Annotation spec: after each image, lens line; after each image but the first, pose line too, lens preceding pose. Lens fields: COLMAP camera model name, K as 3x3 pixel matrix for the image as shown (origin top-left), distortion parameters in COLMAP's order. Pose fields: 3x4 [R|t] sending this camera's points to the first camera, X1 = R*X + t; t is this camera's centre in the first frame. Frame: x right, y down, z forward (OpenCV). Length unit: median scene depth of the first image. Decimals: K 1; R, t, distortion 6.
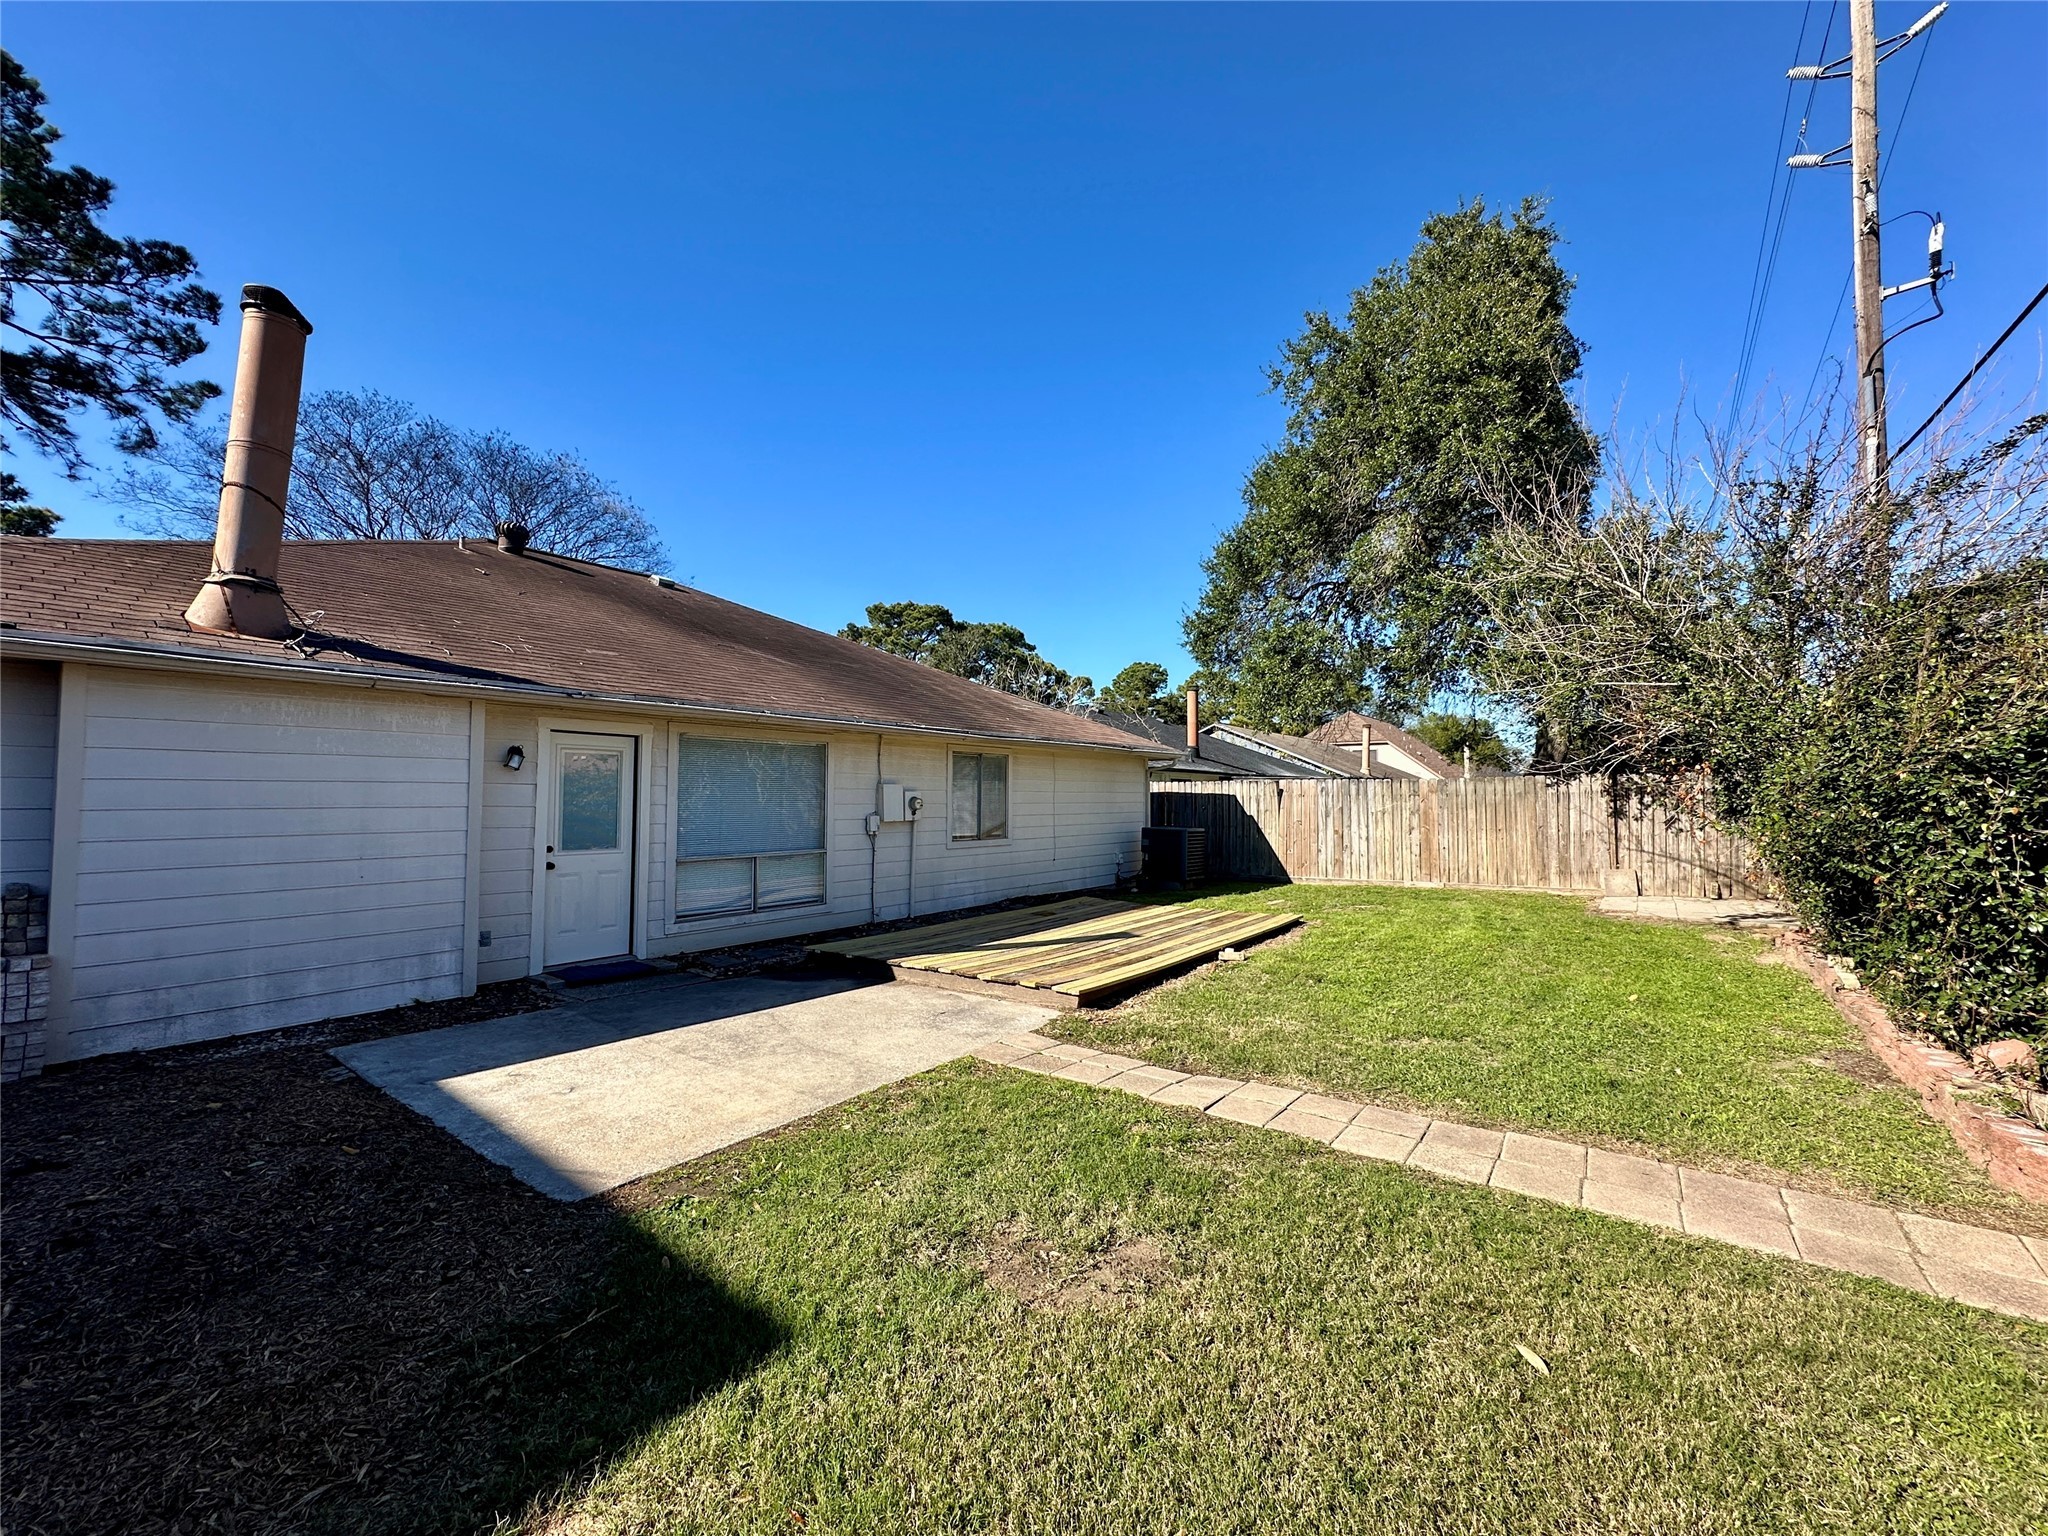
lens RADIAL K [[816.4, 0, 1023.3], [0, 816.4, 768.0], [0, 0, 1]] dist [-0.004330, -0.000184]
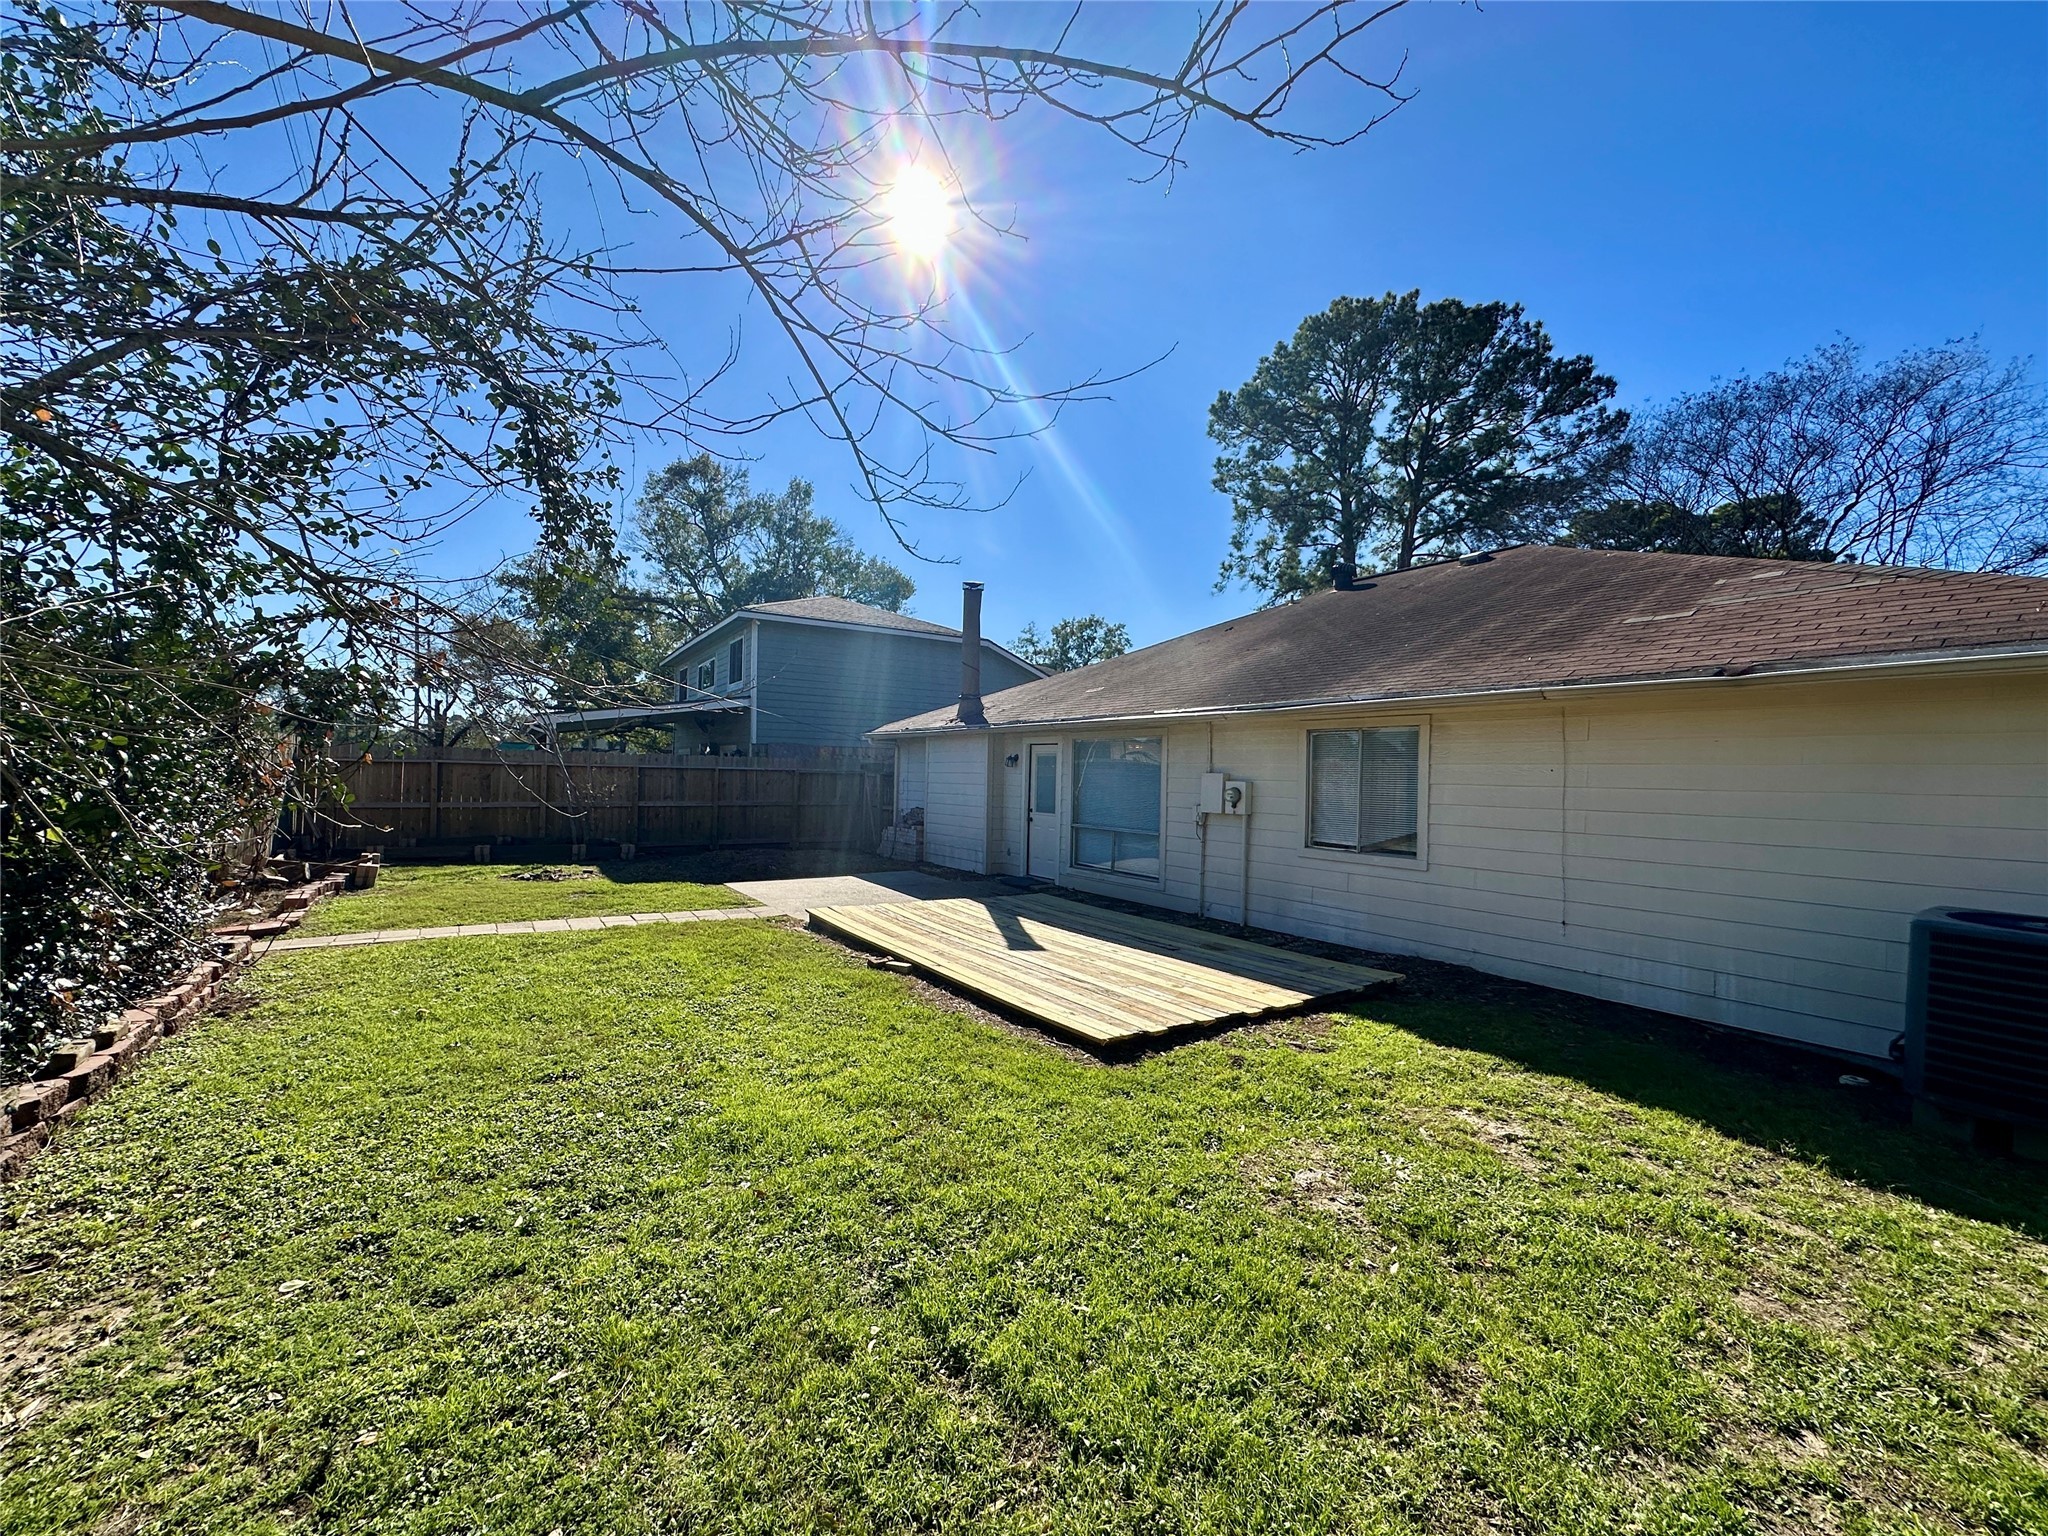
lens RADIAL K [[816.4, 0, 1023.3], [0, 816.4, 768.0], [0, 0, 1]] dist [-0.004330, -0.000184]
pose [[-0.324665, -0.005423, -0.945814, 0.775456], [0.022614, 0.999653, -0.013494, 0.021608], [0.945559, -0.025769, -0.324430, 1.074414]]
